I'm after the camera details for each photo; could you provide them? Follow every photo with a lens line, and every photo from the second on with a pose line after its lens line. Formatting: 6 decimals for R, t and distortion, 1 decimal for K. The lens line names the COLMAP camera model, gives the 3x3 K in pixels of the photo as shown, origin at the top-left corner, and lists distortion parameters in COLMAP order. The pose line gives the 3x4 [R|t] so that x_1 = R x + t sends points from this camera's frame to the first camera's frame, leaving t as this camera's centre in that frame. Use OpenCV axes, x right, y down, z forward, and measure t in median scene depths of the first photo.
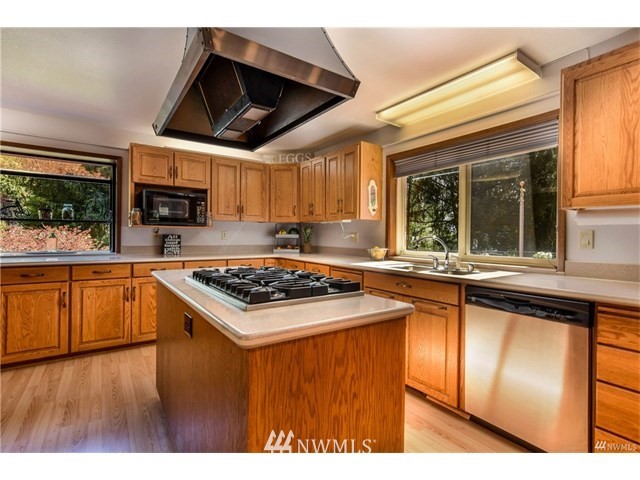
lens RADIAL K [[315.7, 0, 319.9], [0, 315.7, 238.8], [0, 0, 1]] dist [-0.001299, 0.000165]
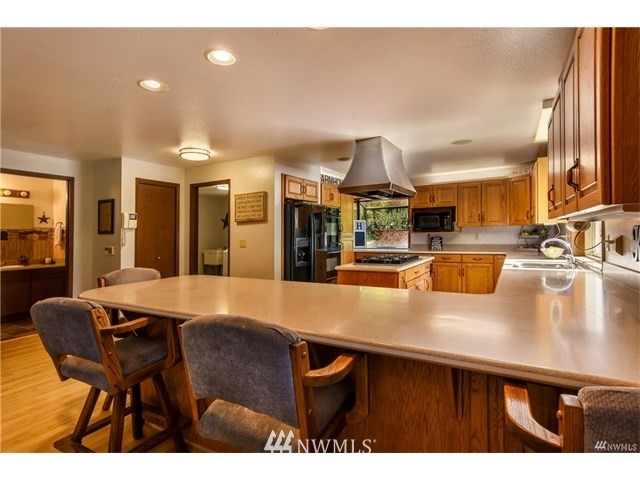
lens RADIAL K [[328.3, 0, 320.9], [0, 328.3, 234.7], [0, 0, 1]] dist [0.021708, 0.000970]
pose [[0.428529, -0.013115, -0.903433, 0.779687], [0.008609, 0.999909, -0.010432, -0.013099], [0.903487, -0.003307, 0.428603, -0.232003]]
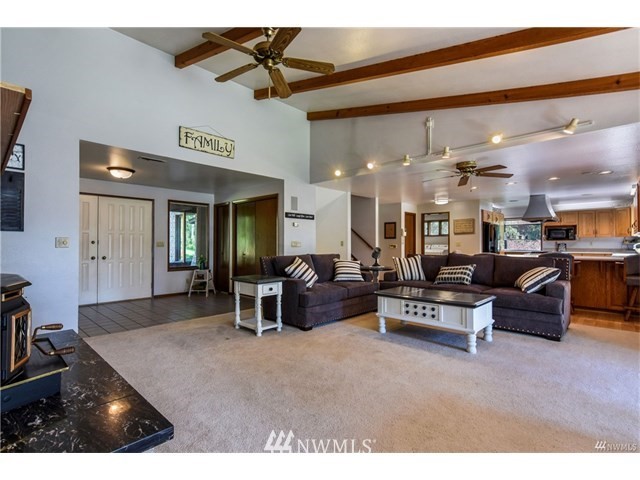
lens RADIAL K [[315.7, 0, 321.9], [0, 315.7, 238.2], [0, 0, 1]] dist [-0.001299, 0.000165]
pose [[0.219319, -0.022648, -0.975390, 1.593728], [-0.011402, 0.999603, -0.025773, 0.029771], [0.975587, 0.016774, 0.218974, -1.450256]]
